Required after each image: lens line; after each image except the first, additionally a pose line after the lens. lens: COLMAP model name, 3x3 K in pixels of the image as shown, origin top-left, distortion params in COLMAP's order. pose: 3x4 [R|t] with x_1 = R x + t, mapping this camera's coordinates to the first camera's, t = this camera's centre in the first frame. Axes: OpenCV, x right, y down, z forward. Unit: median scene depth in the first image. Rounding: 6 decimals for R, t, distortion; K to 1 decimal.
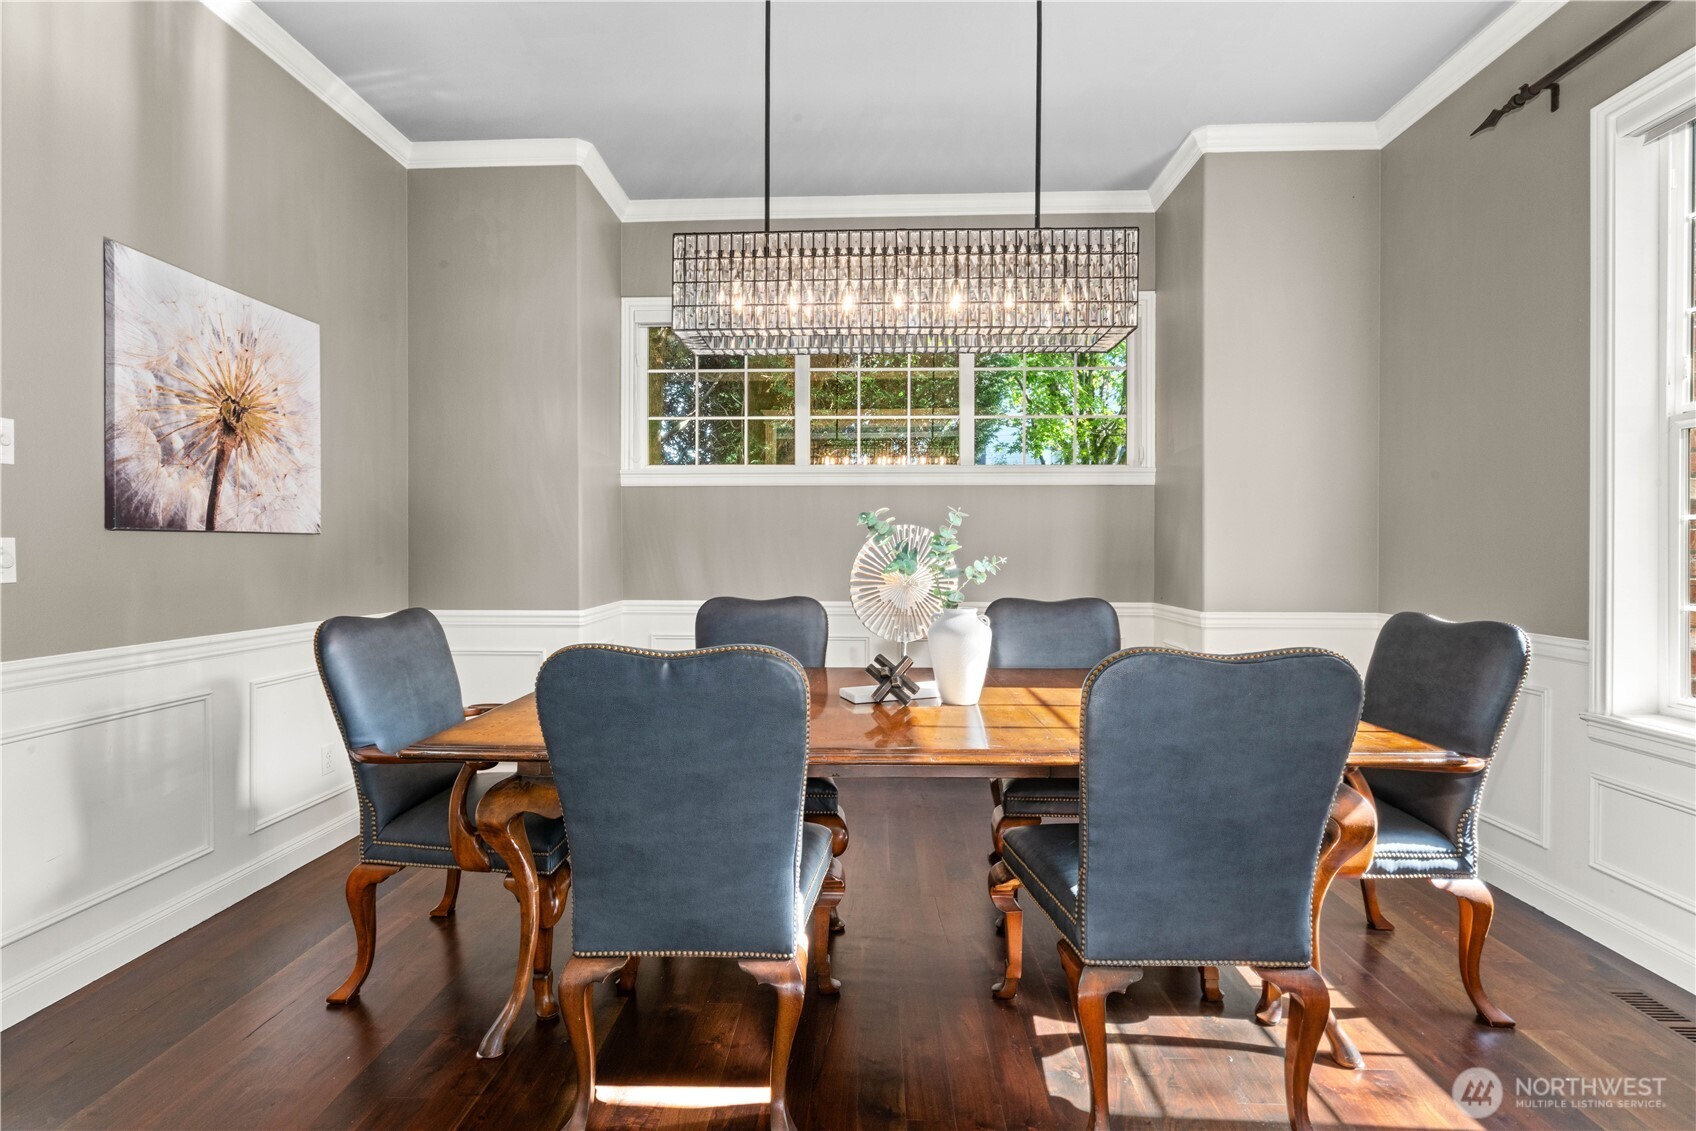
lens RADIAL K [[769.5, 0, 848.9], [0, 769.5, 551.6], [0, 0, 1]] dist [-0.002248, -0.000194]
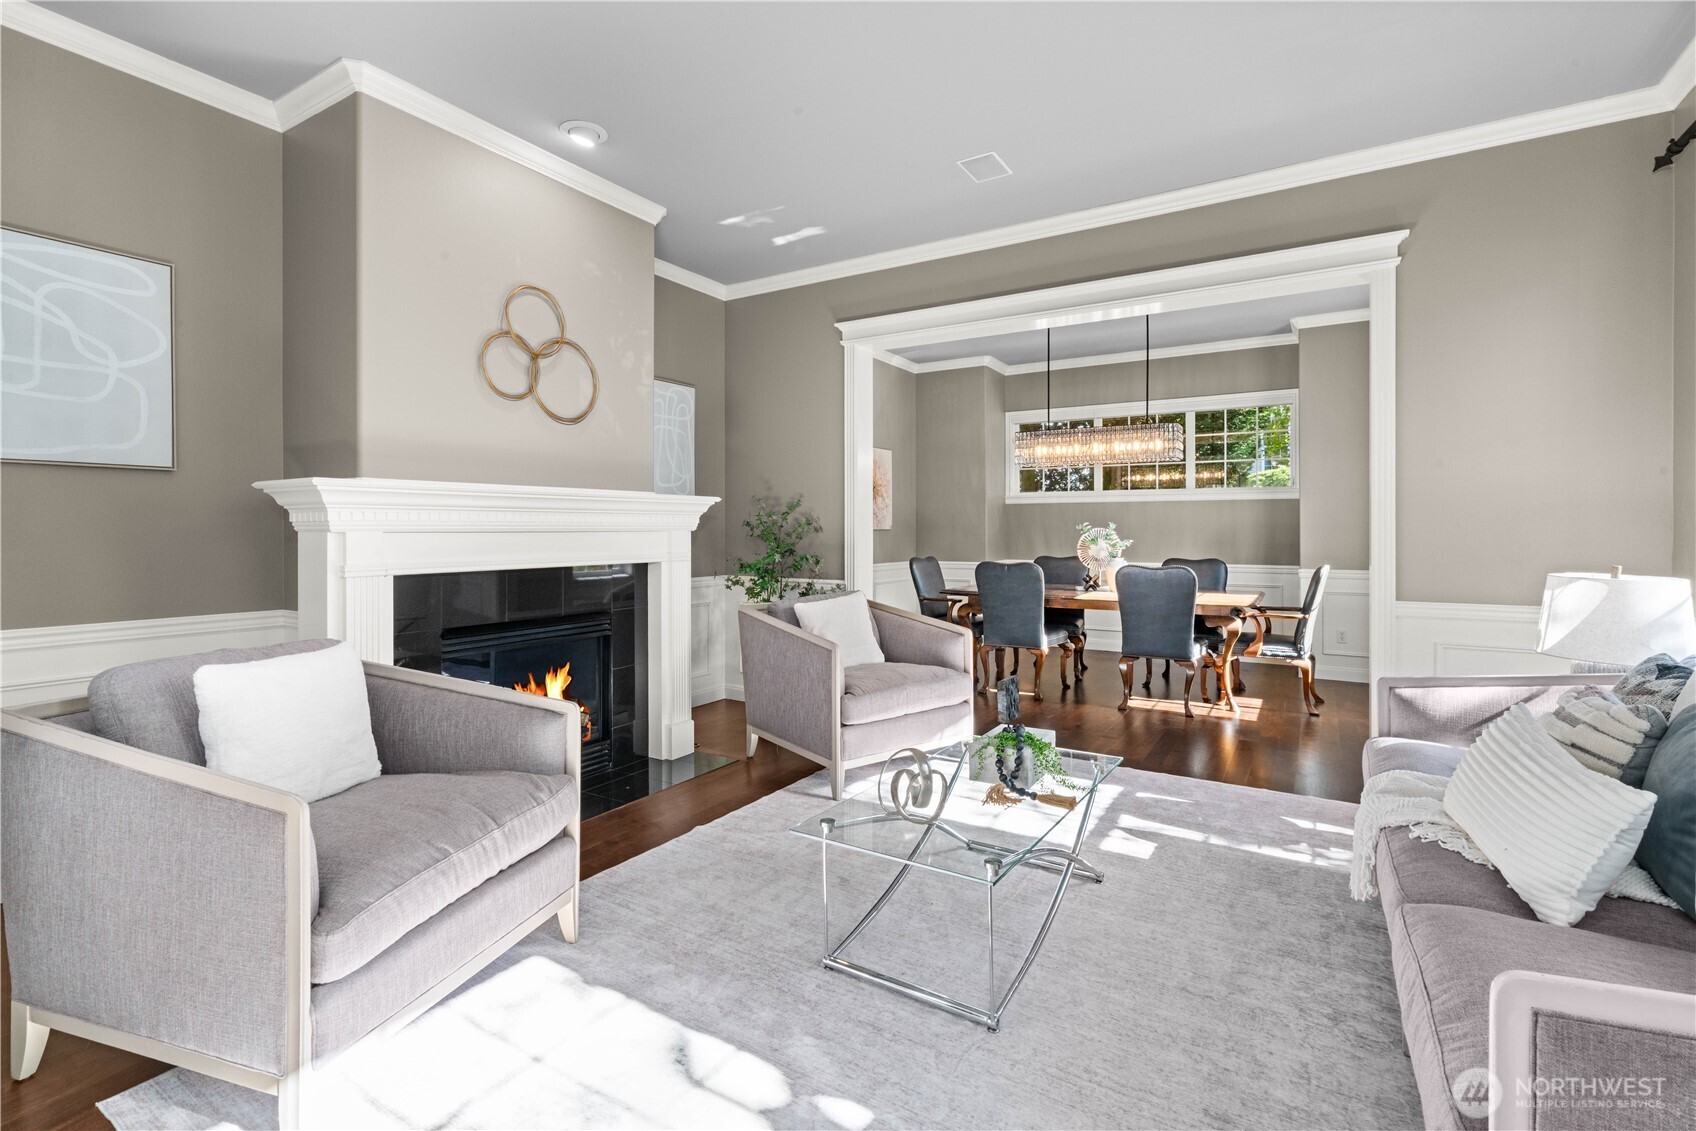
lens RADIAL K [[769.5, 0, 843.6], [0, 769.5, 524.8], [0, 0, 1]] dist [-0.002248, -0.000194]
pose [[0.865404, -0.005722, -0.501042, 0.498912], [0.003006, 0.999976, -0.006228, -0.024976], [0.501066, 0.003884, 0.865400, -1.390633]]
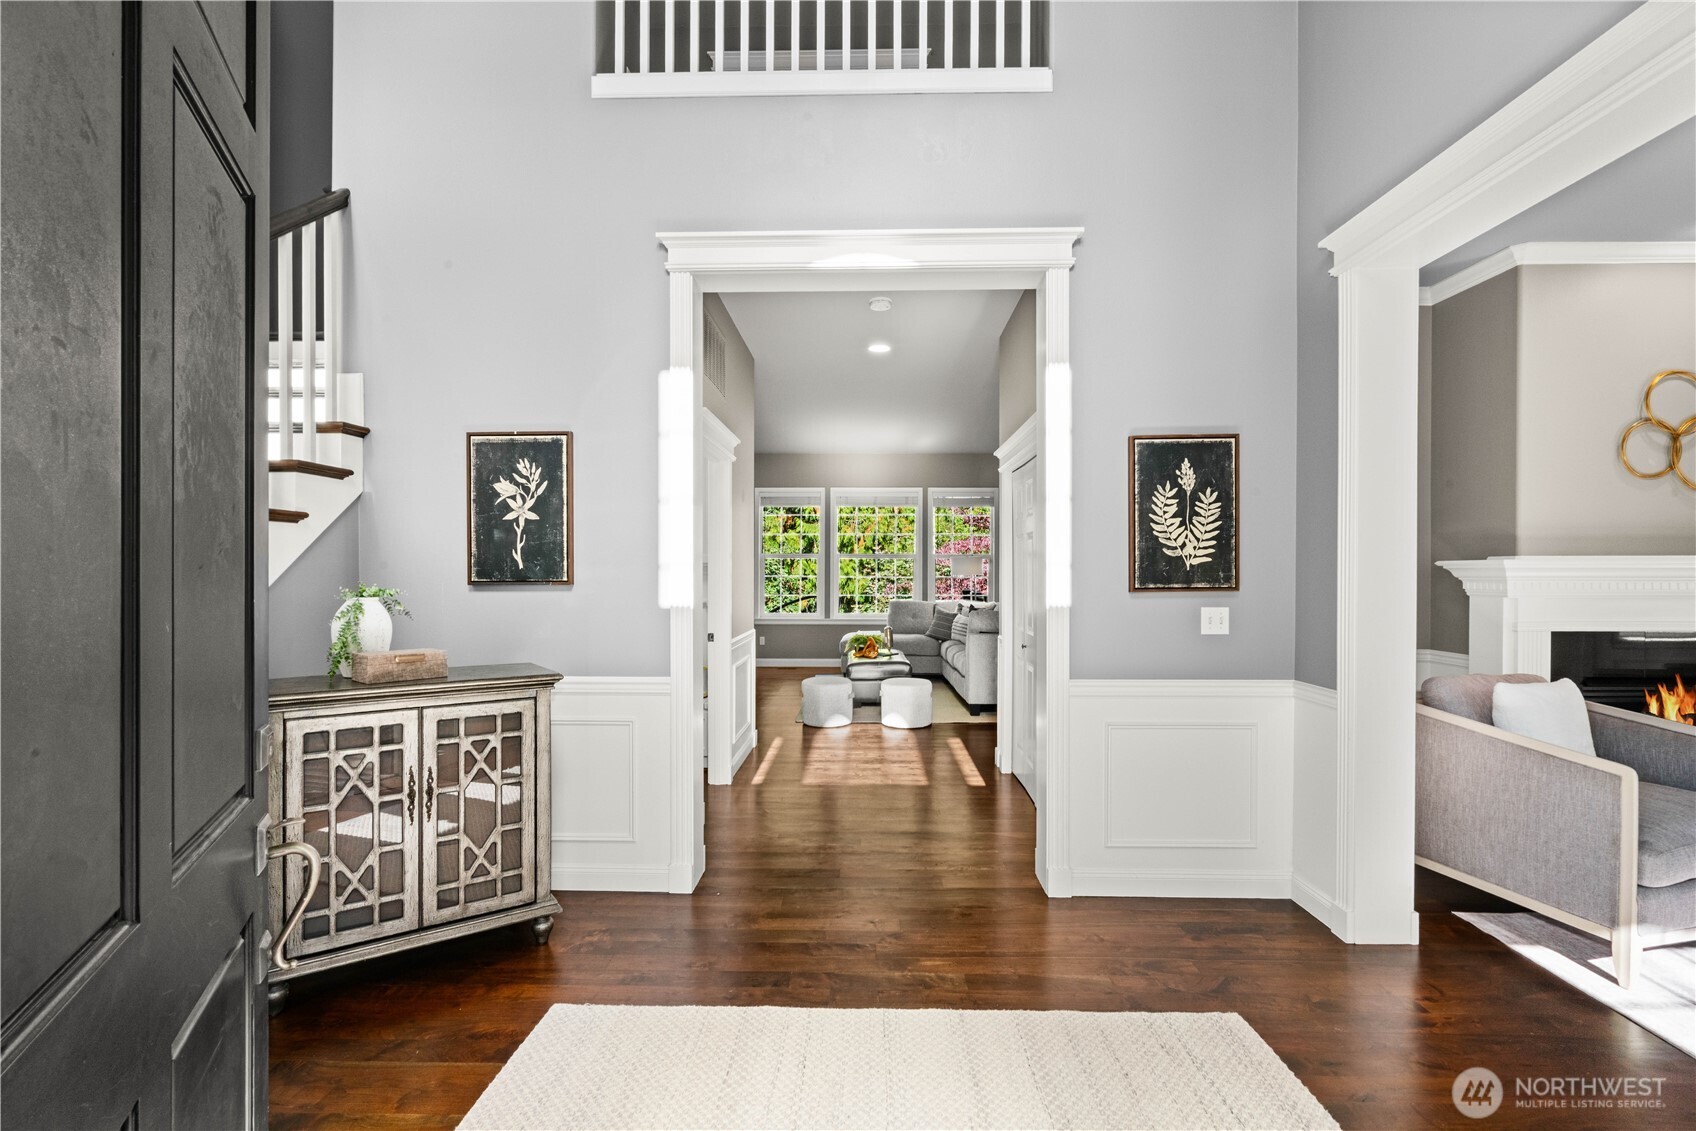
lens RADIAL K [[769.5, 0, 848.7], [0, 769.5, 574.0], [0, 0, 1]] dist [-0.002248, -0.000194]
pose [[-0.006435, -0.000037, -0.999979, 0.837484], [-0.003414, 0.999994, -0.000015, -0.066807], [0.999973, 0.003414, -0.006435, -2.099247]]
